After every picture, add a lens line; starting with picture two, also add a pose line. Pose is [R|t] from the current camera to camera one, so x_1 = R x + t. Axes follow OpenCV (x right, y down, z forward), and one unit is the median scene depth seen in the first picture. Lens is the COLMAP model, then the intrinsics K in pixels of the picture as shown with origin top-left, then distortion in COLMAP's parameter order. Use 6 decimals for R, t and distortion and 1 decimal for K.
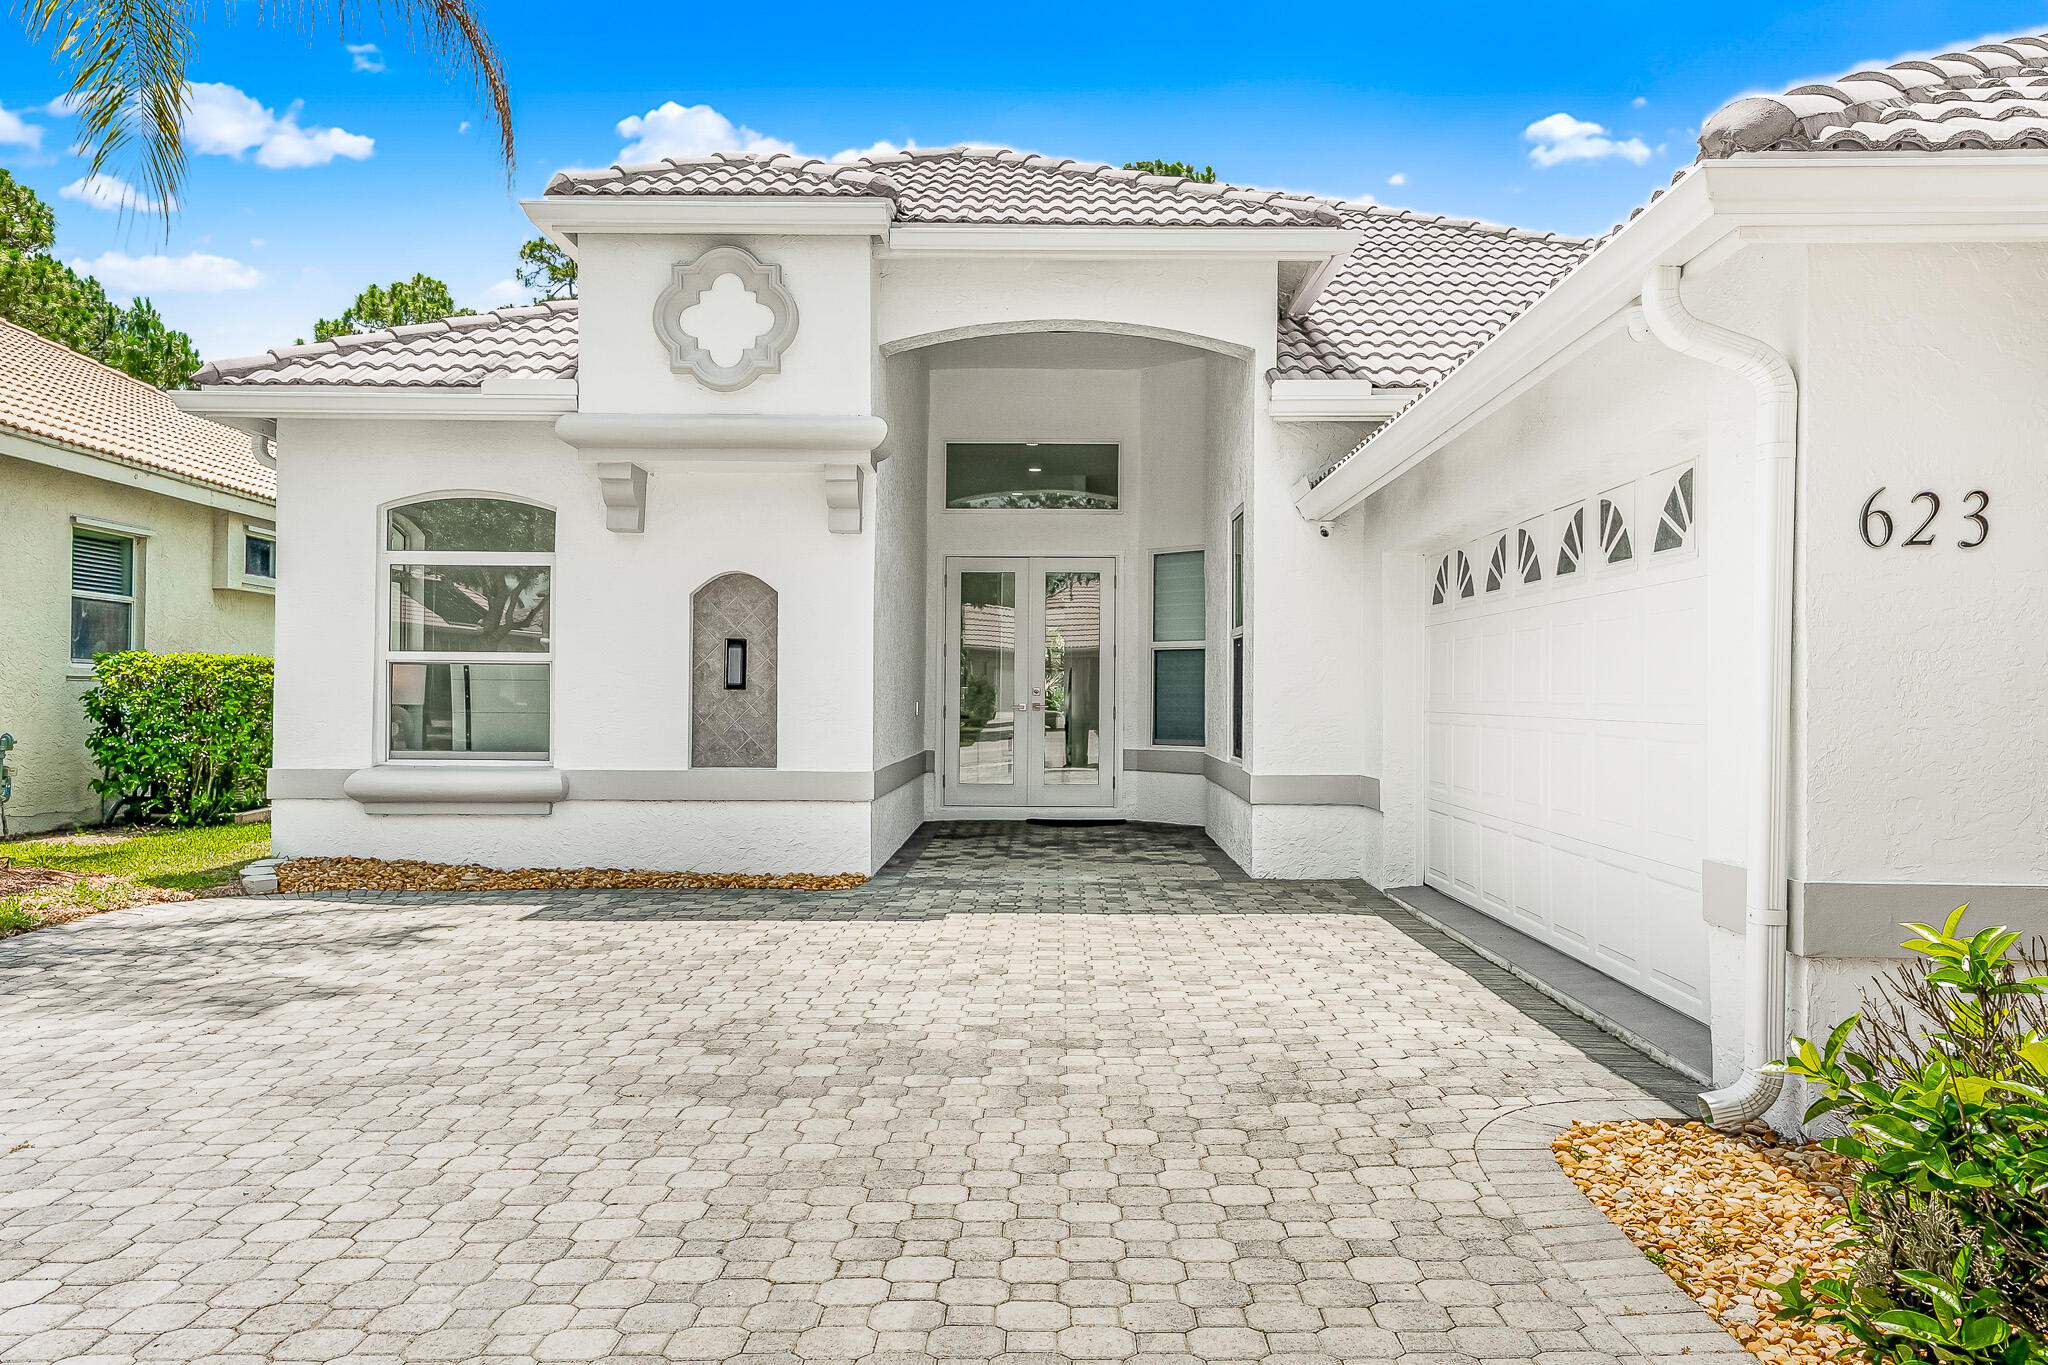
lens RADIAL K [[1584.7, 0, 1027.3], [0, 1584.7, 677.9], [0, 0, 1]] dist [0.010373, 0.004446]
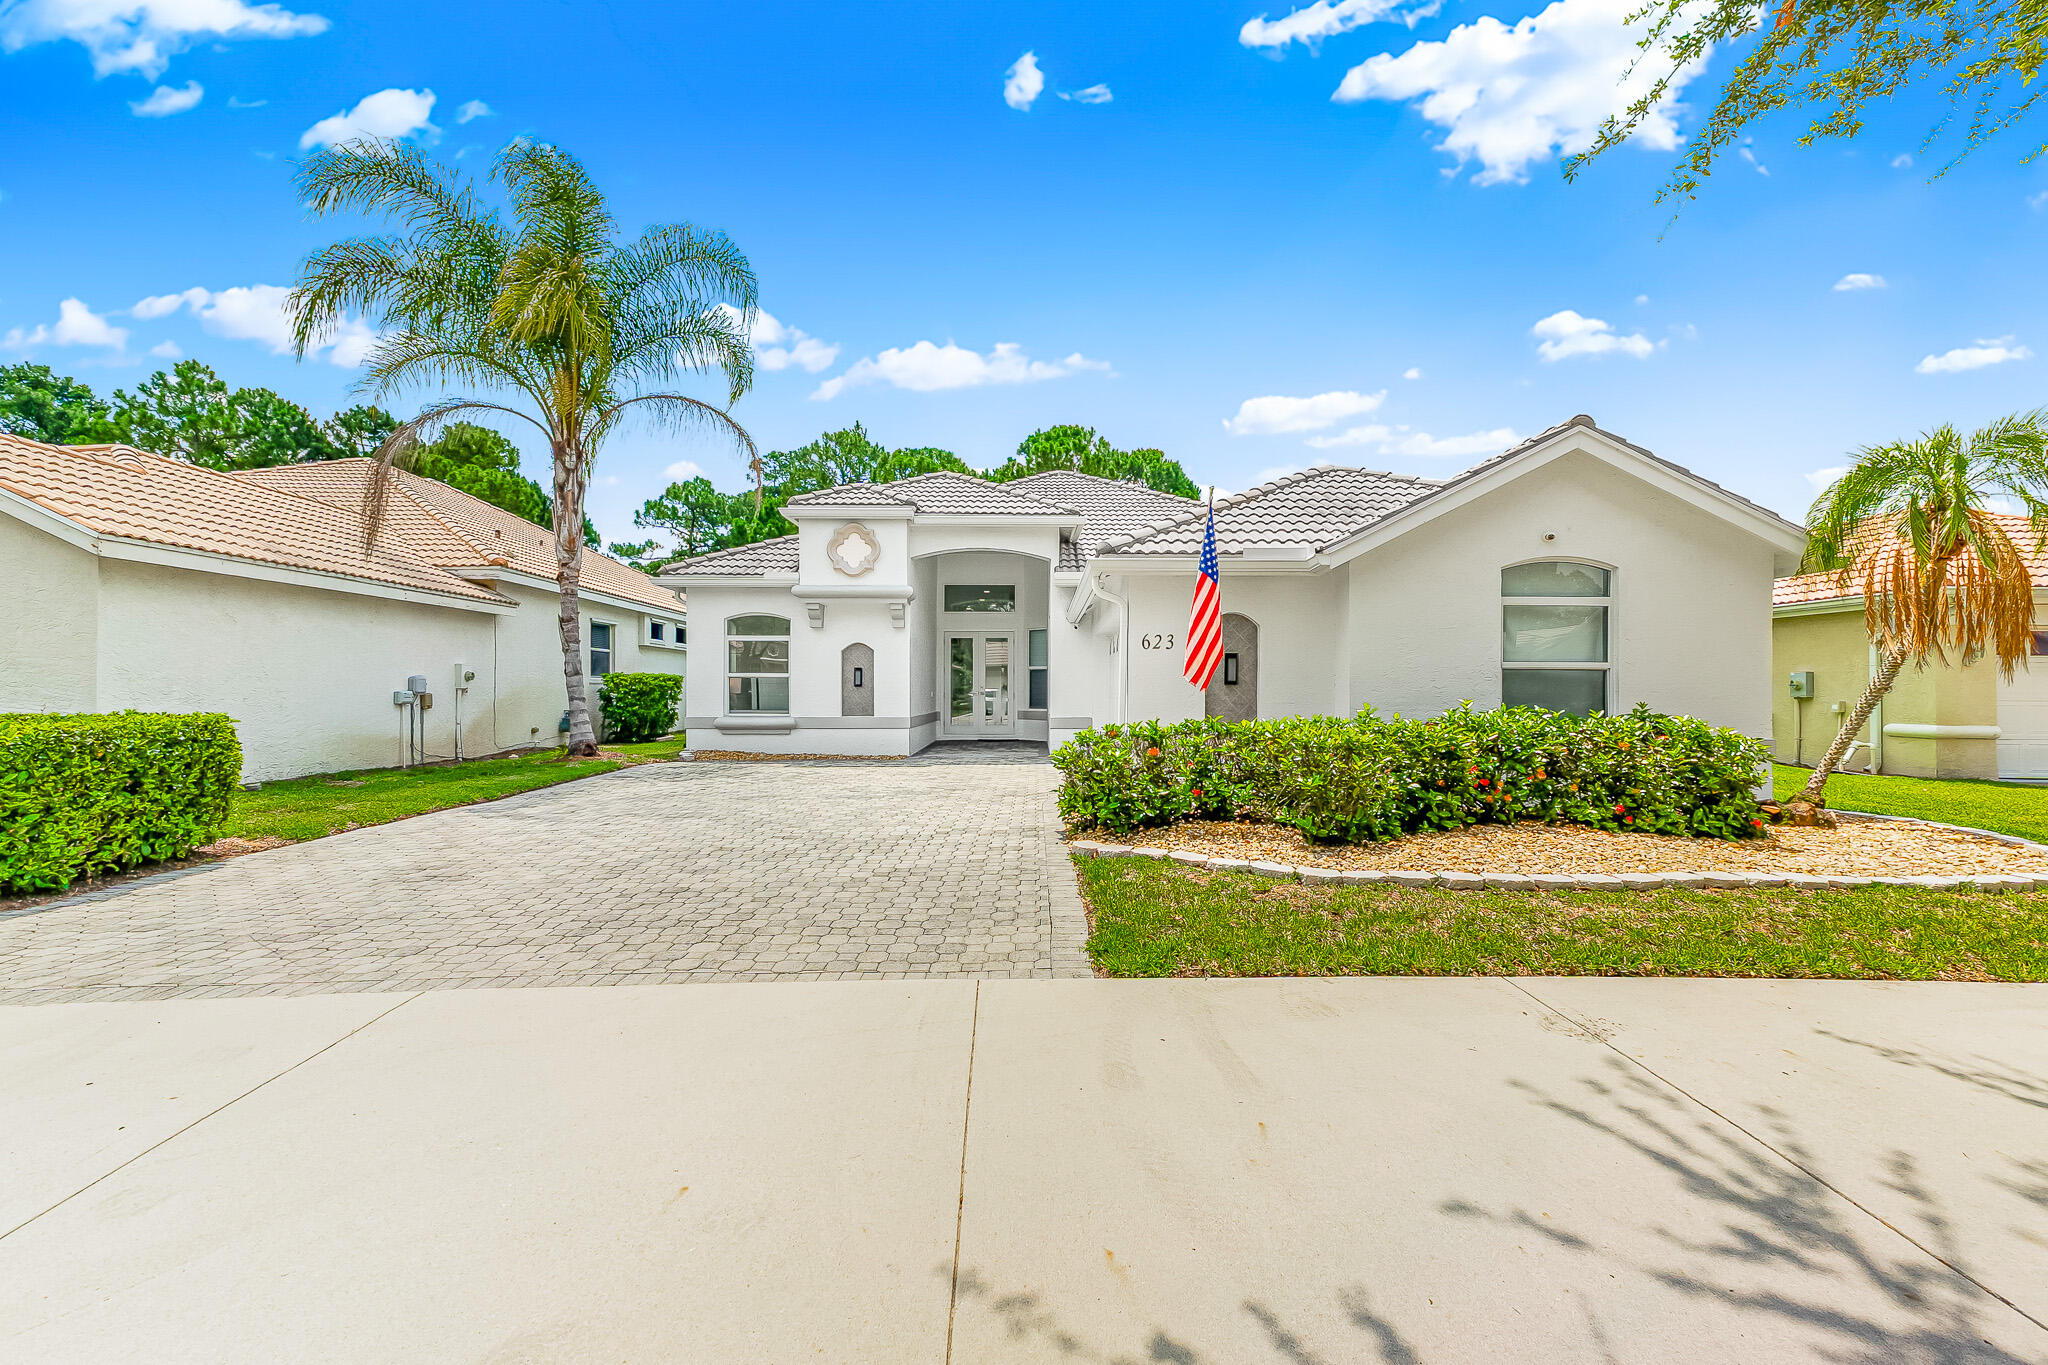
lens RADIAL K [[881.4, 0, 1019.8], [0, 881.4, 696.4], [0, 0, 1]] dist [0.015335, -0.000679]
pose [[0.999986, -0.003980, -0.003608, 0.092436], [0.004043, 0.999833, 0.017816, -0.001922], [0.003537, -0.017830, 0.999835, -0.480981]]
